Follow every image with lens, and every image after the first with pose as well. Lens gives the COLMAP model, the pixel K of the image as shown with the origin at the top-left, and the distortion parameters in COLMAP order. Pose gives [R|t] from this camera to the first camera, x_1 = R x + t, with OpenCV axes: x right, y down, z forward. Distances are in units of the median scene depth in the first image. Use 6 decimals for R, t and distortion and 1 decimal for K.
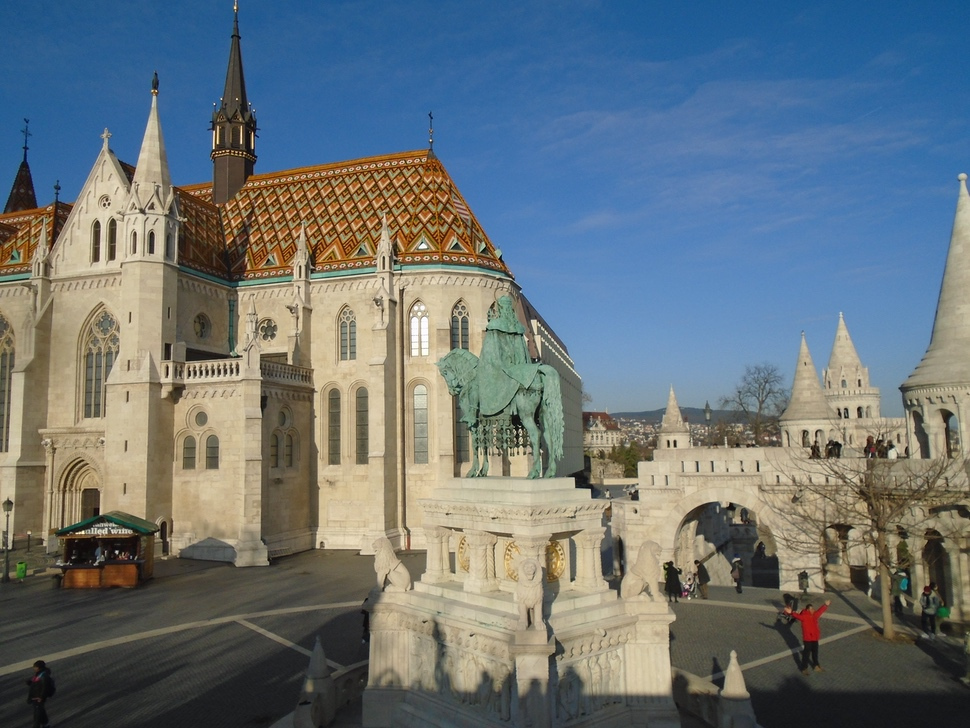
lens RADIAL K [[763.9, 0, 485.0], [0, 763.9, 364.0], [0, 0, 1]] dist [-0.016173, -0.000641]
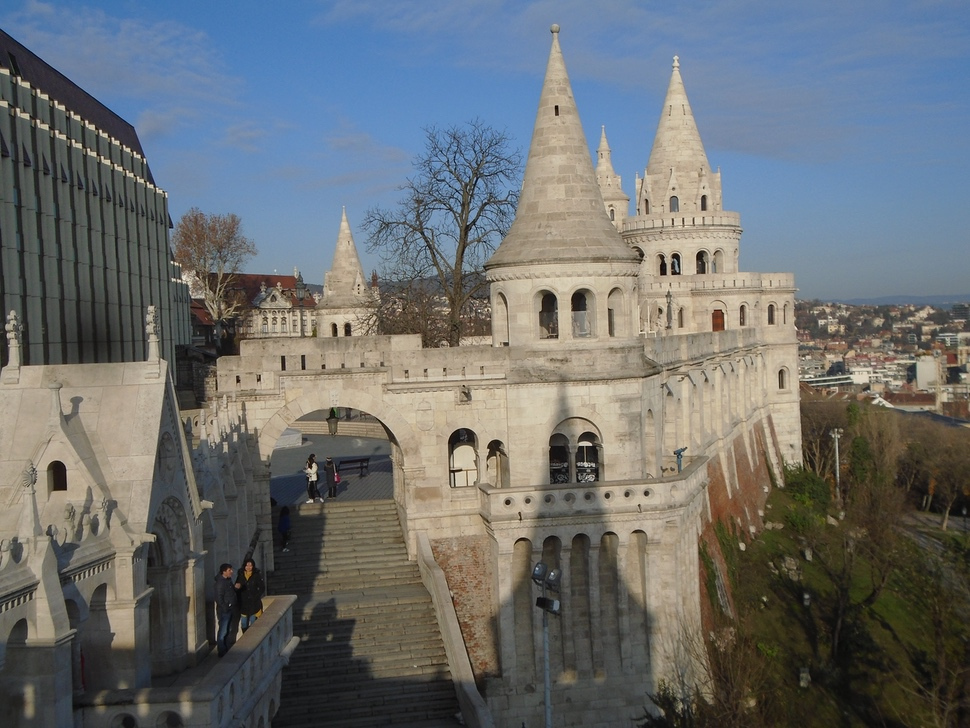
lens RADIAL K [[1191.9, 0, 485.0], [0, 1191.9, 364.0], [0, 0, 1]] dist [0.169613, 0.000615]
pose [[0.964073, -0.020803, 0.264821, 0.150507], [-0.014095, 0.991518, 0.129203, 0.030107], [-0.265262, -0.128294, 0.955603, 0.286770]]
